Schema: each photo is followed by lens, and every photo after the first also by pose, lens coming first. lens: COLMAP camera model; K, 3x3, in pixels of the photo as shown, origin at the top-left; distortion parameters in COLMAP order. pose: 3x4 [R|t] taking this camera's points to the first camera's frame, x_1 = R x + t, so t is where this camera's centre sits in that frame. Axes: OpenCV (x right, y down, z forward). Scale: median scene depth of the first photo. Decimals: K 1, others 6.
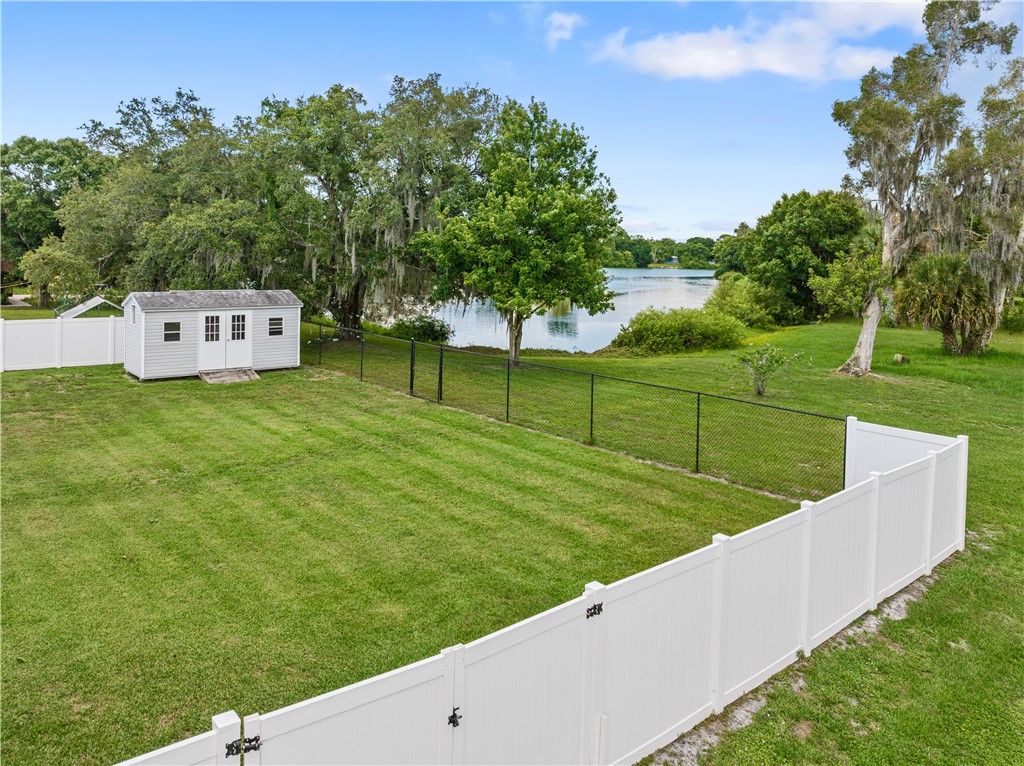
lens RADIAL K [[719.5, 0, 512.0], [0, 719.5, 383.0], [0, 0, 1]] dist [-0.027070, -0.001364]
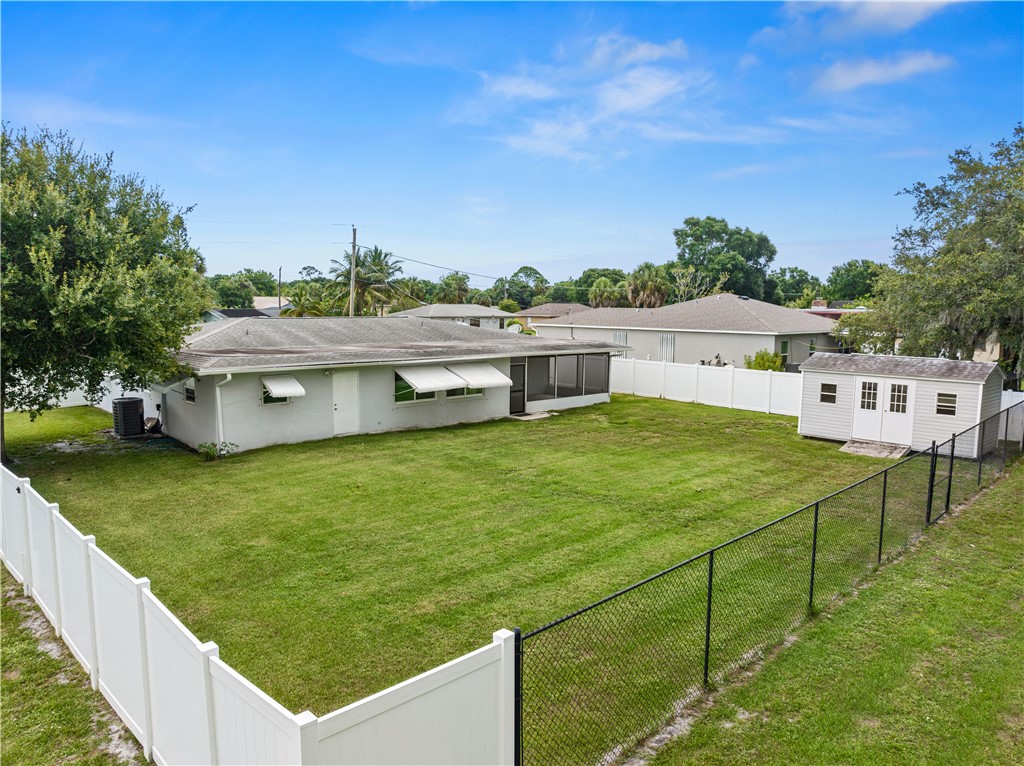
lens RADIAL K [[719.5, 0, 512.0], [0, 719.5, 383.0], [0, 0, 1]] dist [-0.027070, -0.001364]
pose [[0.080586, 0.083934, -0.993207, 0.460185], [-0.184204, 0.980539, 0.067918, -0.069878], [0.979579, 0.177479, 0.094478, 0.456565]]
